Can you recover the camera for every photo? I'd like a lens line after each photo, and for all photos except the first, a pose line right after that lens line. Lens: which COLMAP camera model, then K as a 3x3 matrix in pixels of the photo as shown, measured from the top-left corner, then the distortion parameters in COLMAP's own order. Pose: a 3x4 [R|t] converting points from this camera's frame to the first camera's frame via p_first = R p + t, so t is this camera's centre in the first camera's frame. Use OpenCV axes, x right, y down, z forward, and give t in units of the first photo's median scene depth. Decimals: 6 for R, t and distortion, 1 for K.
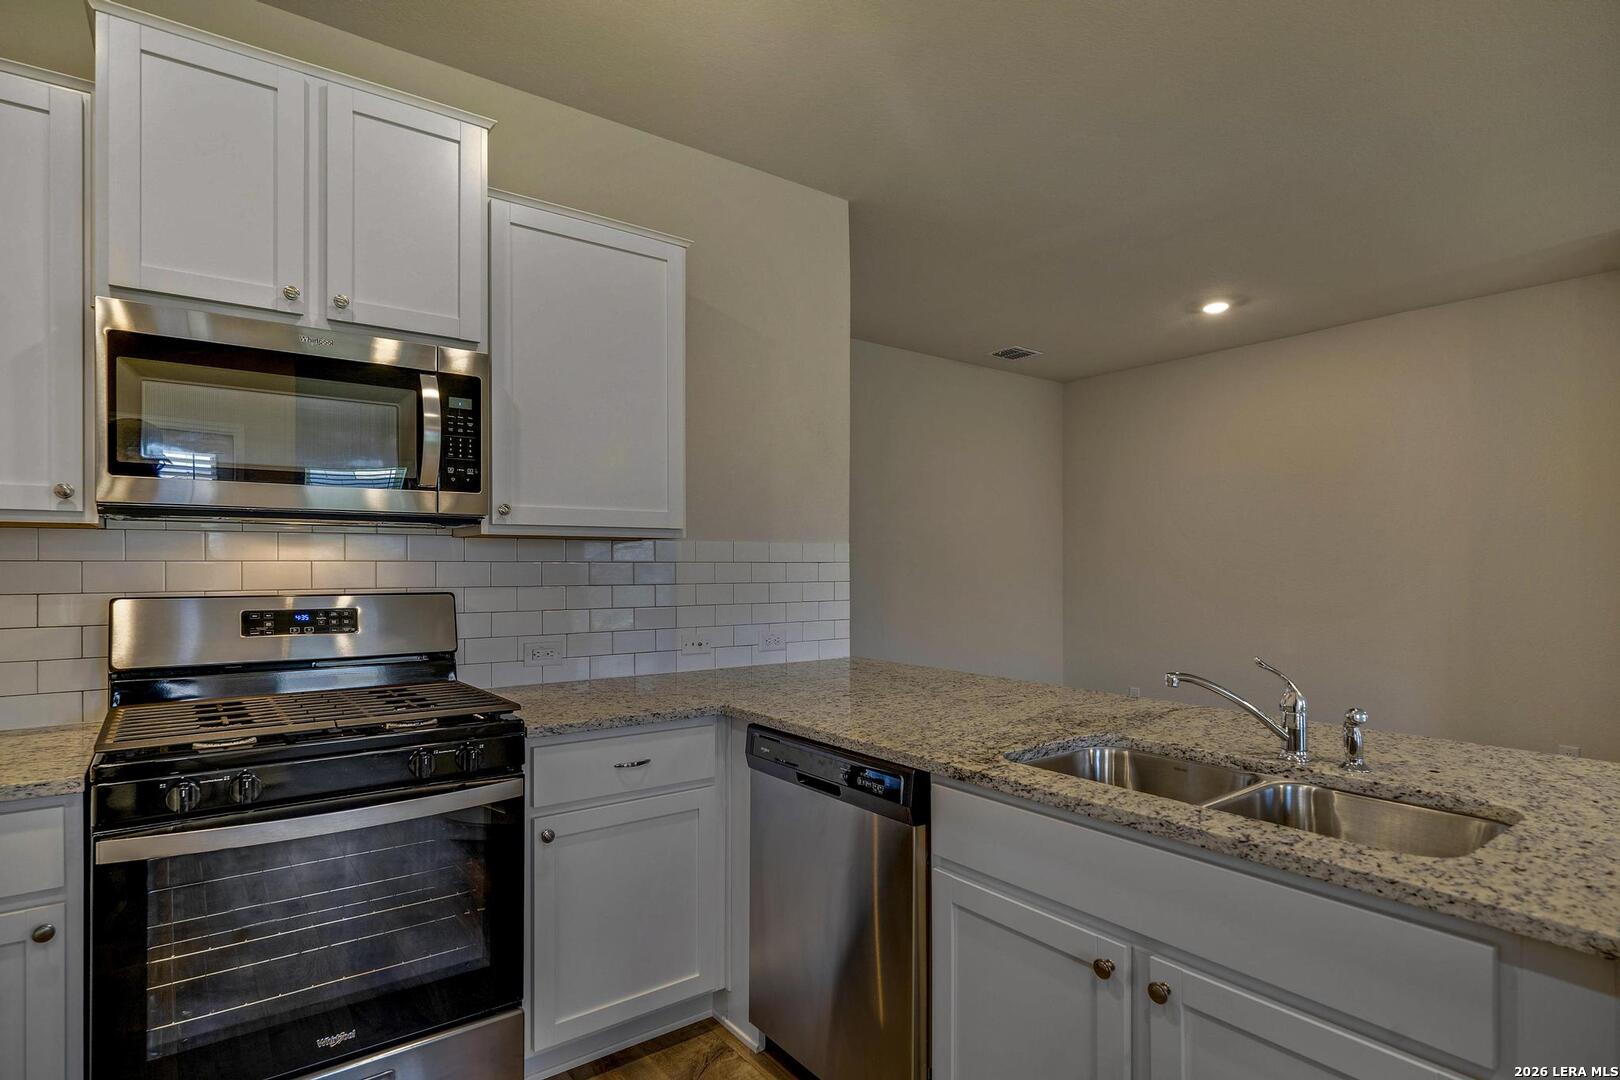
lens RADIAL K [[821.3, 0, 814.7], [0, 821.3, 563.3], [0, 0, 1]] dist [-0.003366, 0.000802]
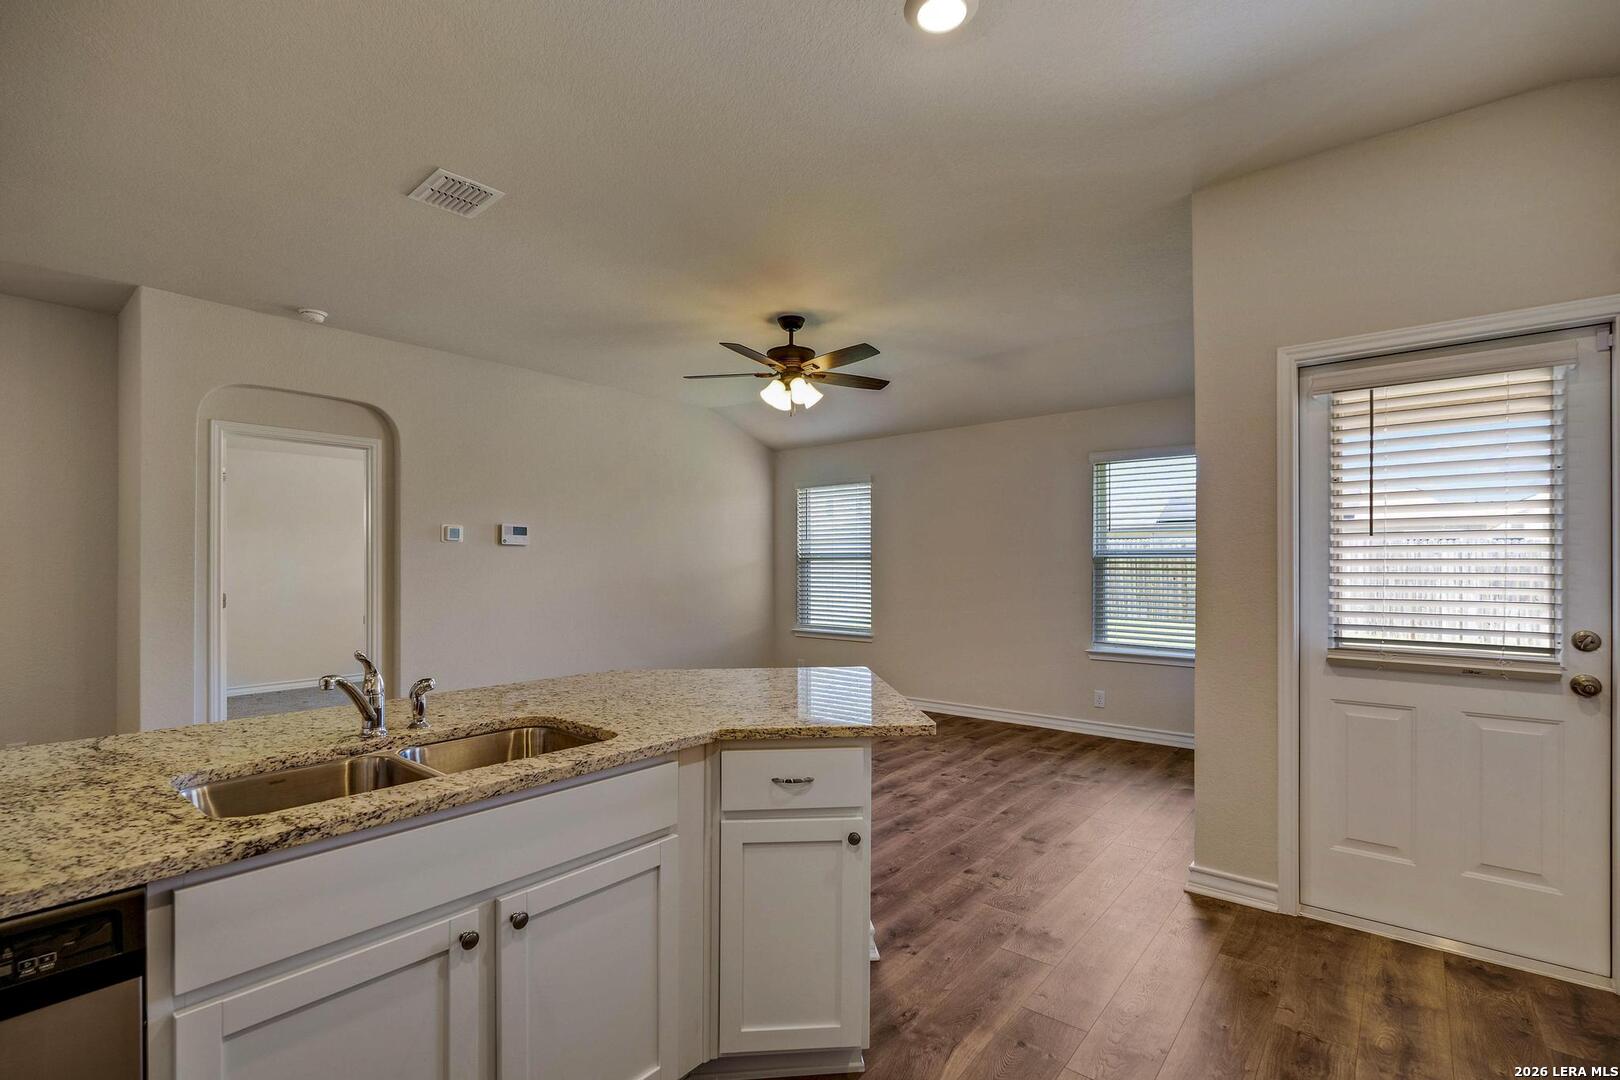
lens RADIAL K [[717.6, 0, 789.6], [0, 717.6, 560.7], [0, 0, 1]] dist [-0.028682, 0.000794]
pose [[-0.221567, 0.012851, 0.975061, -0.480424], [-0.000254, 0.999912, -0.013237, 0.003666], [-0.975145, -0.003181, -0.221544, 0.577691]]
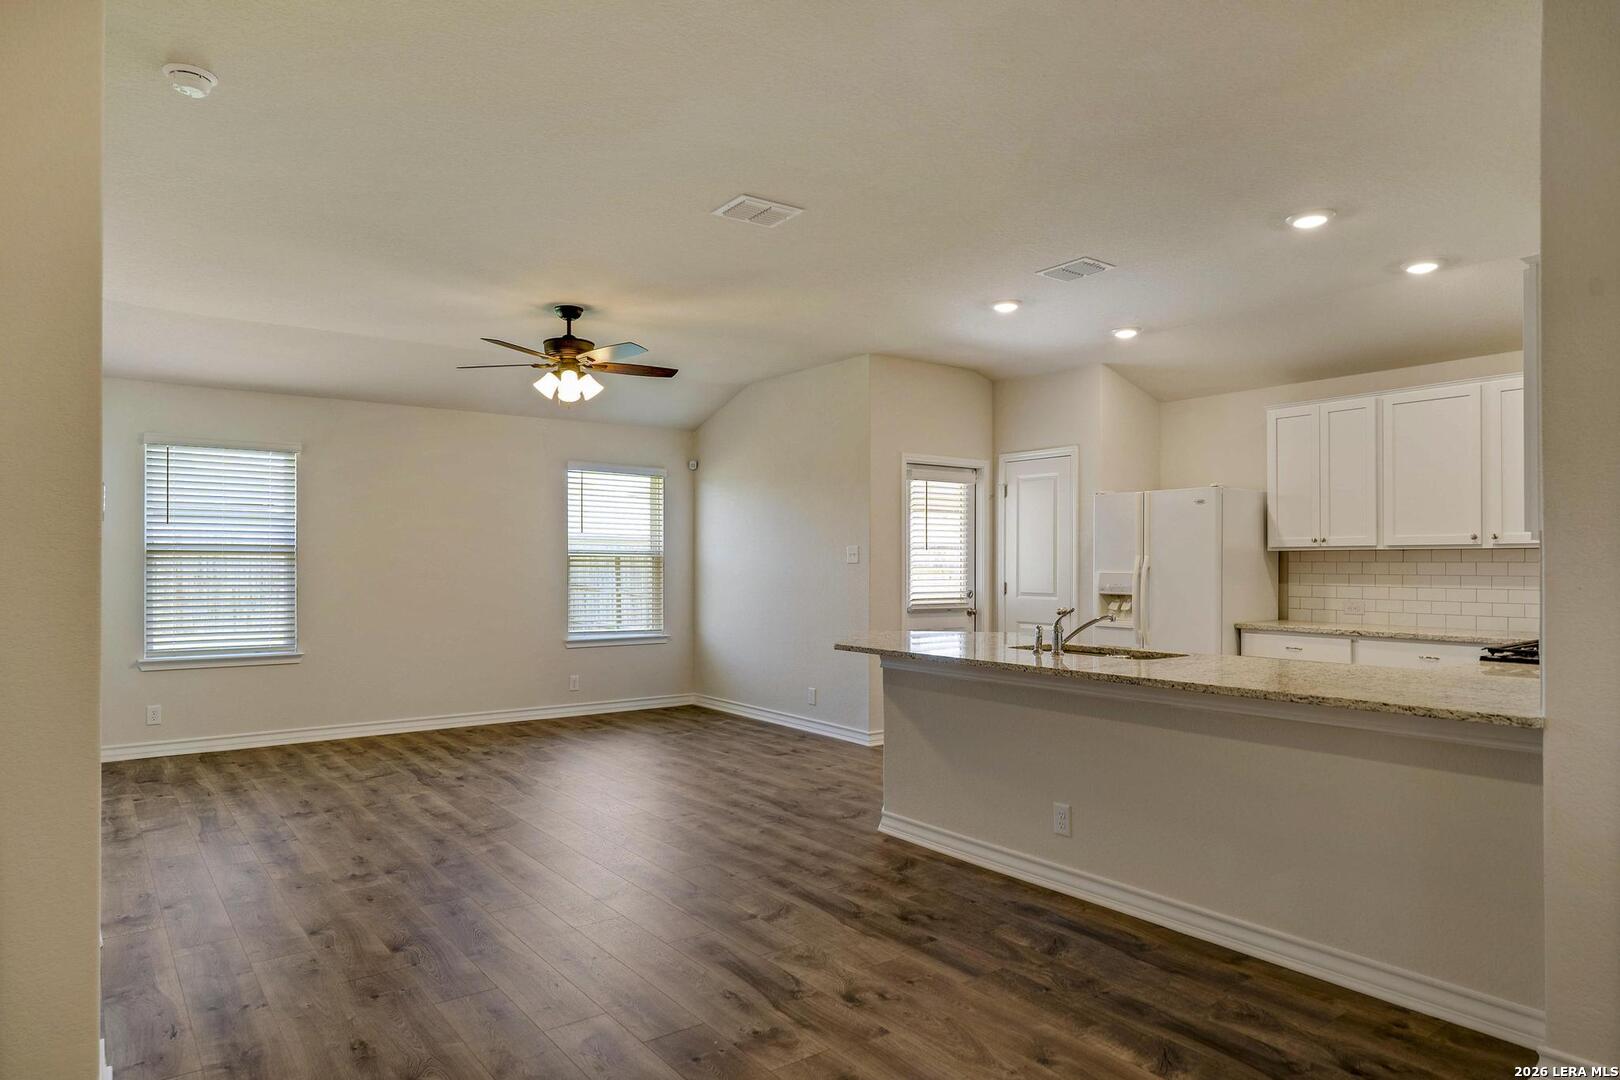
lens RADIAL K [[983.8, 0, 791.0], [0, 983.8, 564.3], [0, 0, 1]] dist [-0.001272, 0.002071]
pose [[-0.999962, 0.003419, 0.008059, 1.131966], [0.003417, 0.999994, -0.000253, -0.005353], [-0.008060, -0.000225, -0.999967, 3.260534]]
